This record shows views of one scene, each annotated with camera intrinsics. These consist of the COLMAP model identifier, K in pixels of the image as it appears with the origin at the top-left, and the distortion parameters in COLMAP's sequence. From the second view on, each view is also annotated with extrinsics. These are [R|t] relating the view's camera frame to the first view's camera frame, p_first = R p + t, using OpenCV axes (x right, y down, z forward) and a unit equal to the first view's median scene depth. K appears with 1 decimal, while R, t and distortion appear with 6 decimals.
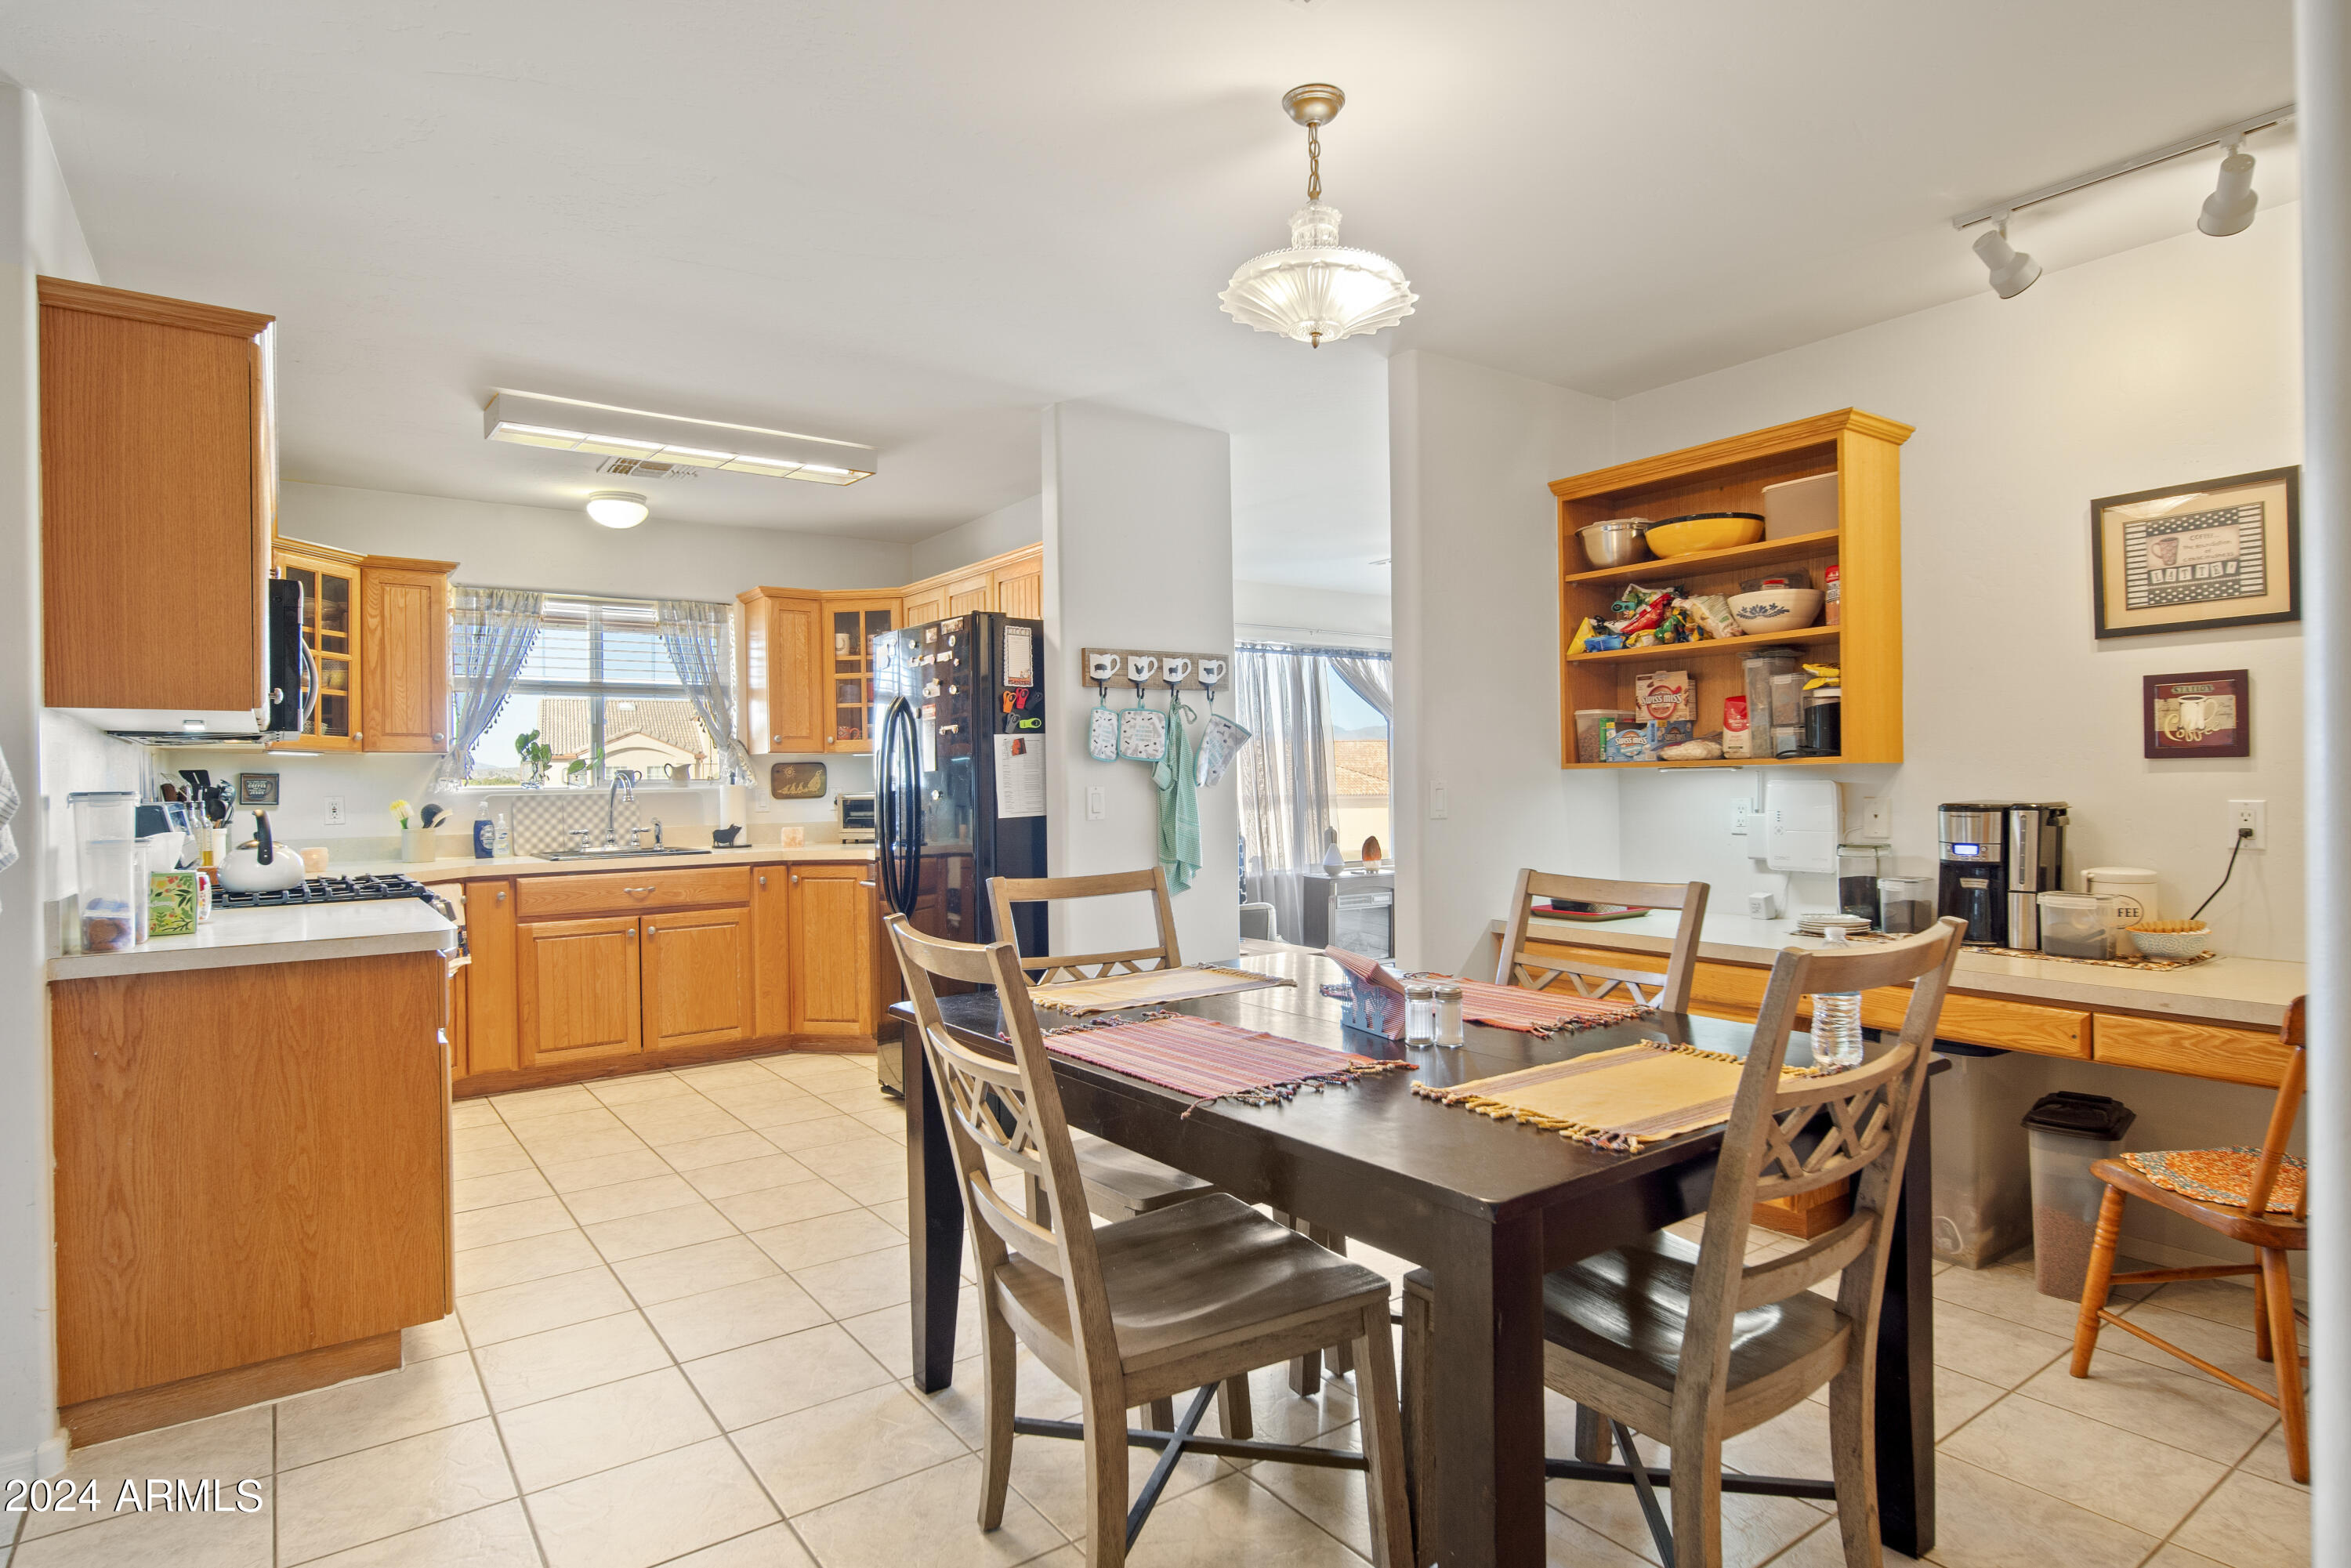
lens RADIAL K [[1260.9, 0, 1181.4], [0, 1260.9, 786.0], [0, 0, 1]] dist [-0.000705, -0.001092]
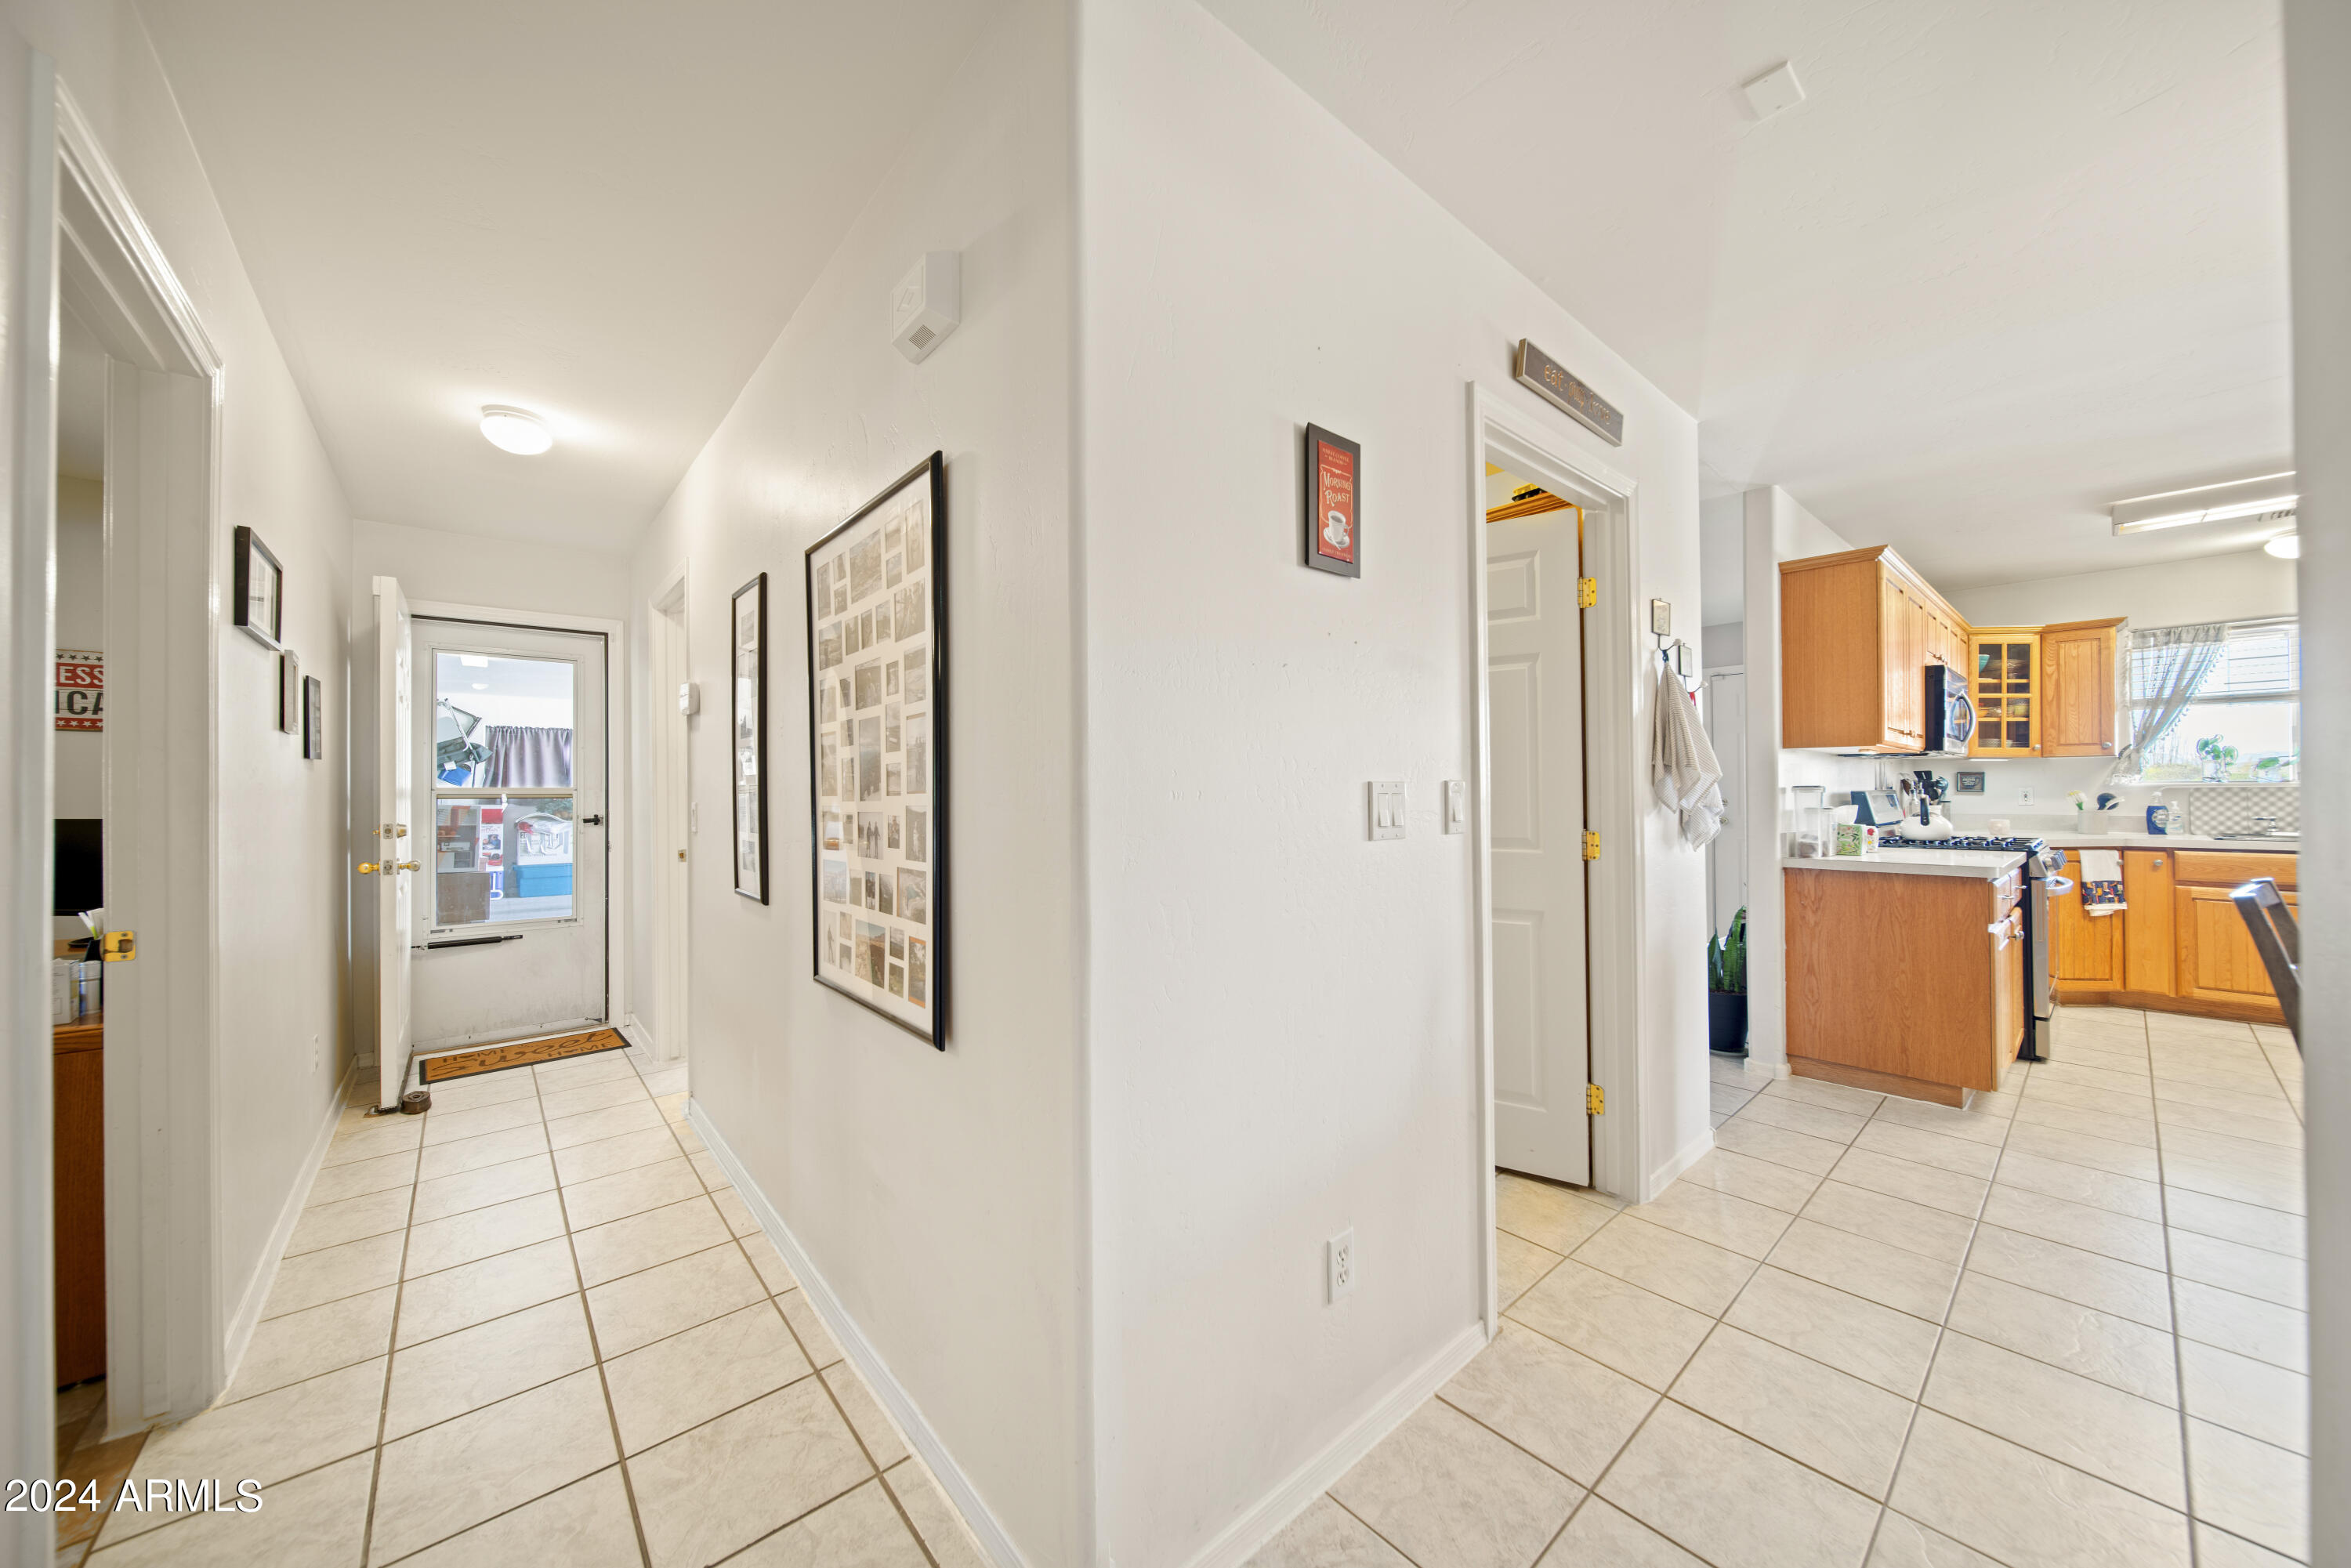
lens RADIAL K [[823.7, 0, 1179.2], [0, 823.7, 785.9], [0, 0, 1]] dist [-0.006632, 0.000873]
pose [[0.091094, 0.007970, -0.995810, 0.223914], [0.003622, 0.999959, 0.008335, -0.004950], [0.995836, -0.004366, 0.091061, -0.107895]]
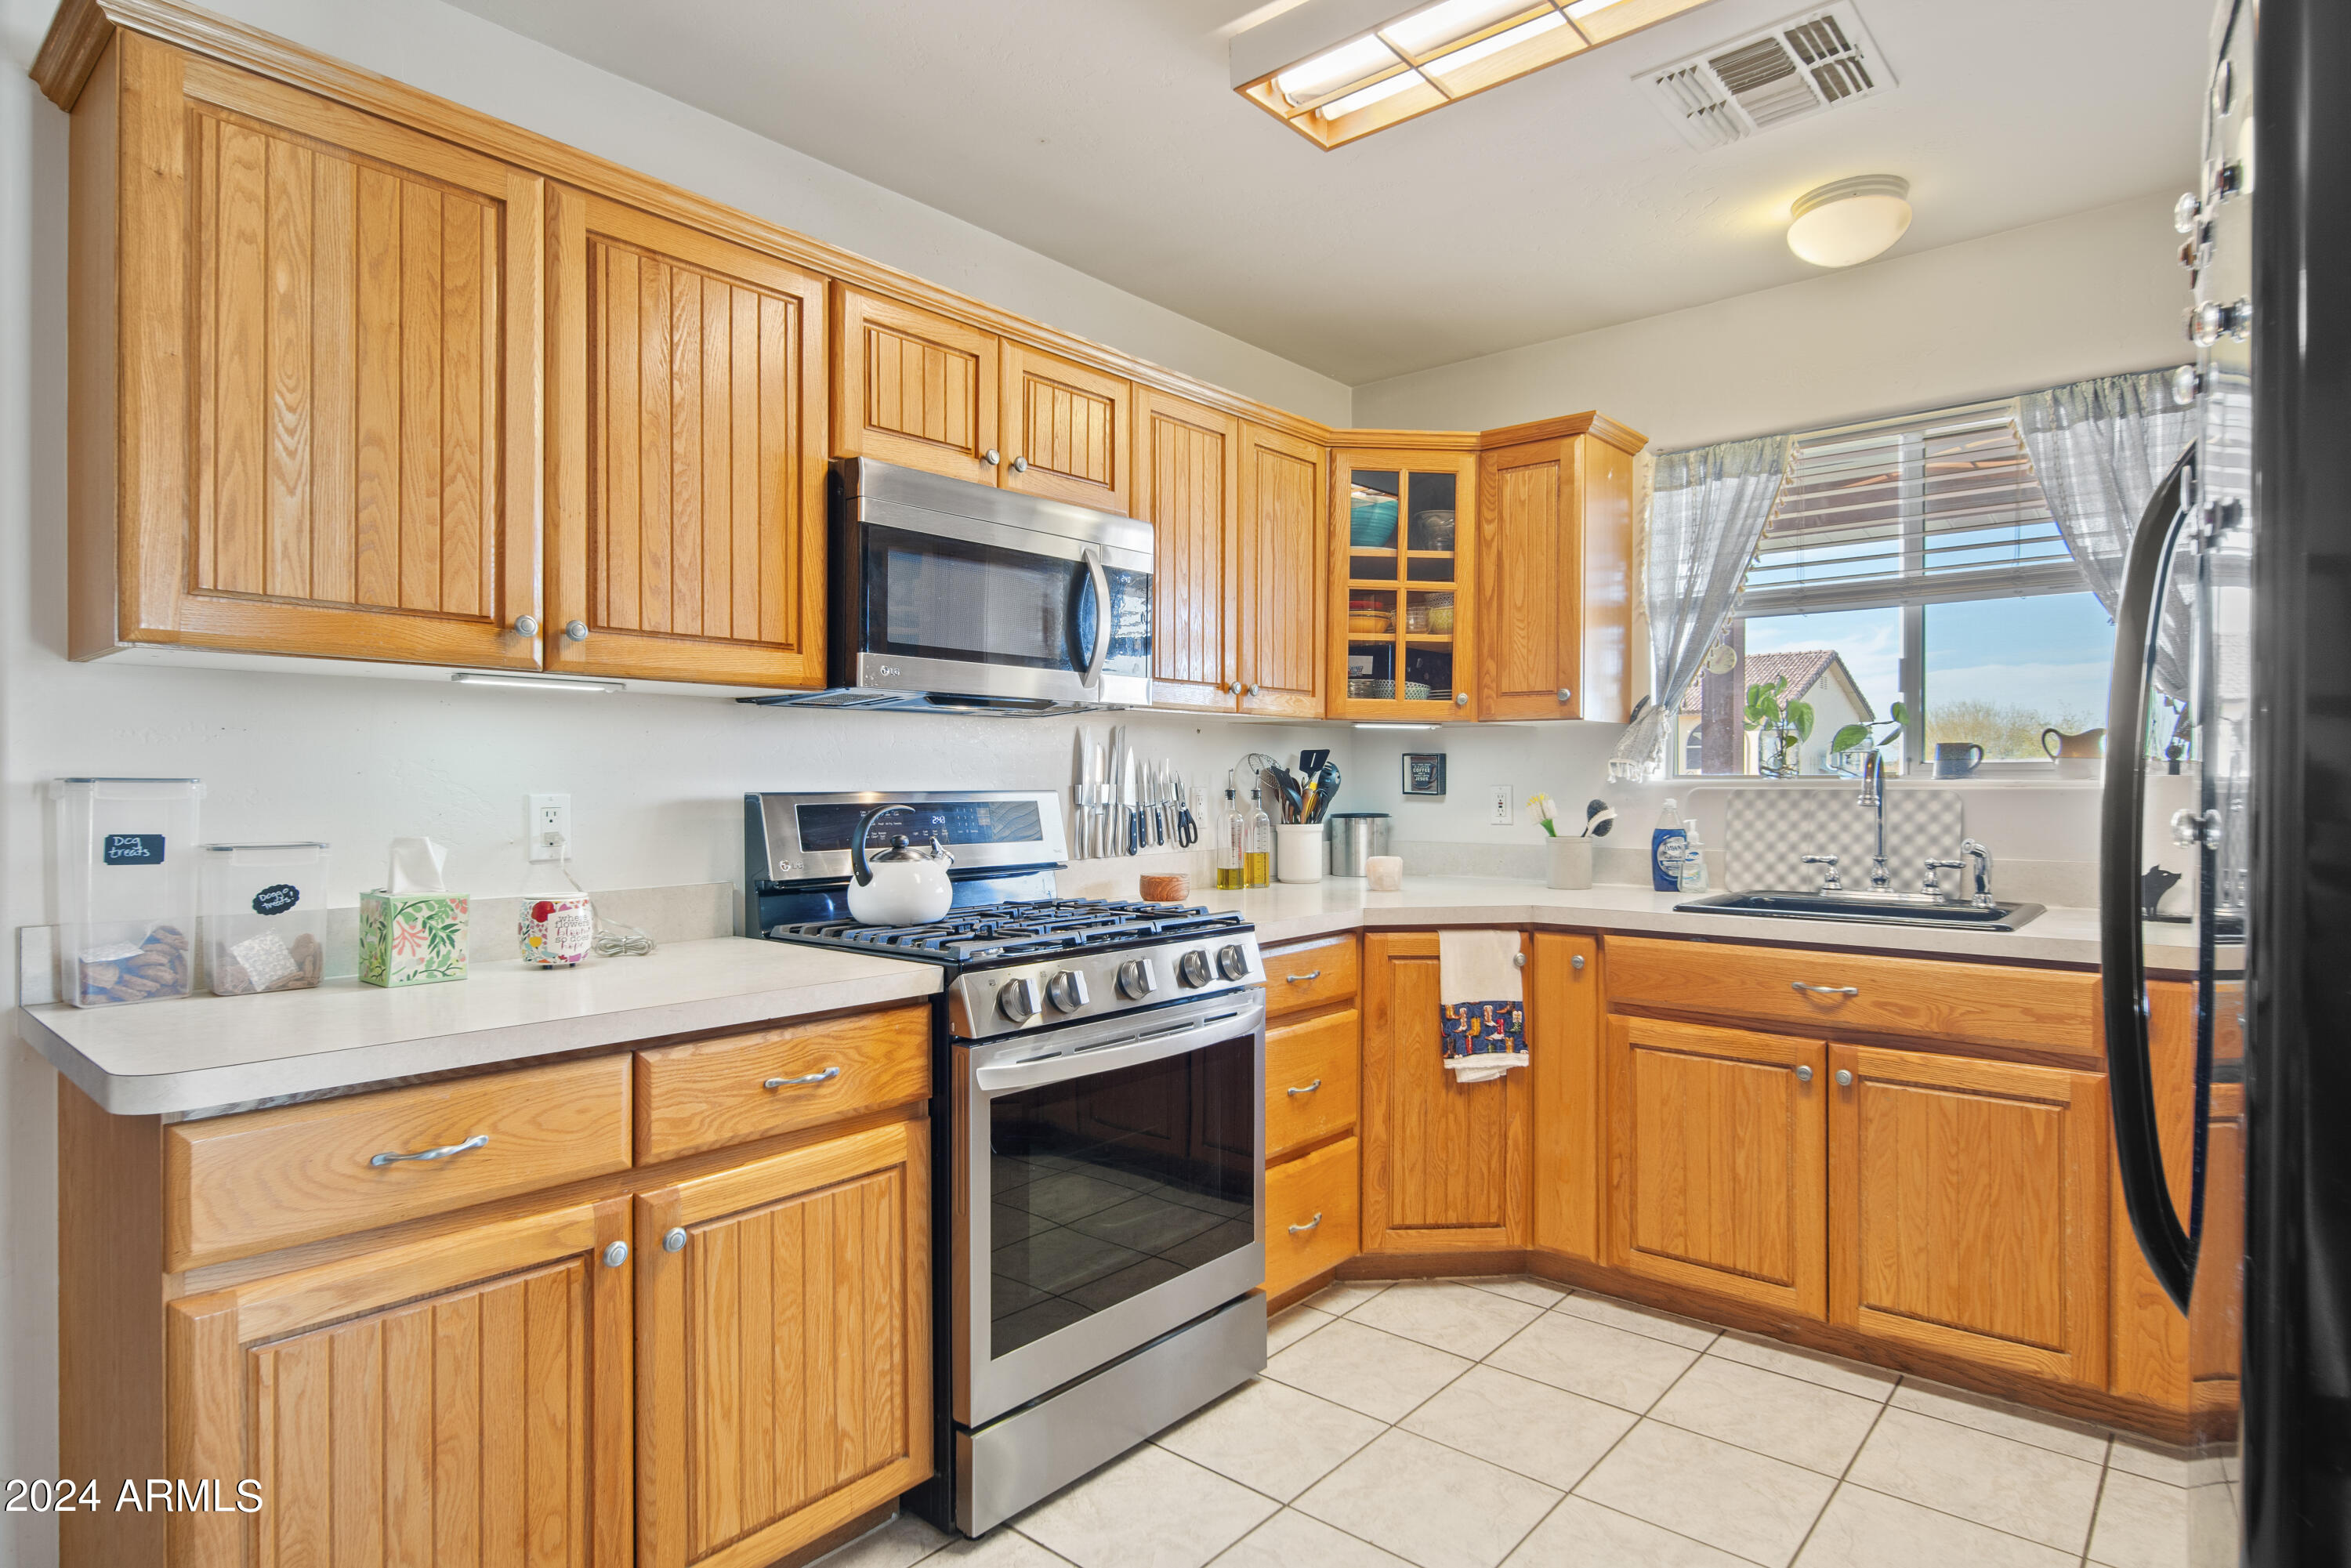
lens RADIAL K [[1260.9, 0, 1175.4], [0, 1260.9, 790.8], [0, 0, 1]] dist [-0.000705, -0.001092]
pose [[0.233403, 0.022487, -0.972120, -0.018039], [-0.005275, 0.999747, 0.021860, -0.003522], [0.972366, 0.000026, 0.233463, 0.676160]]
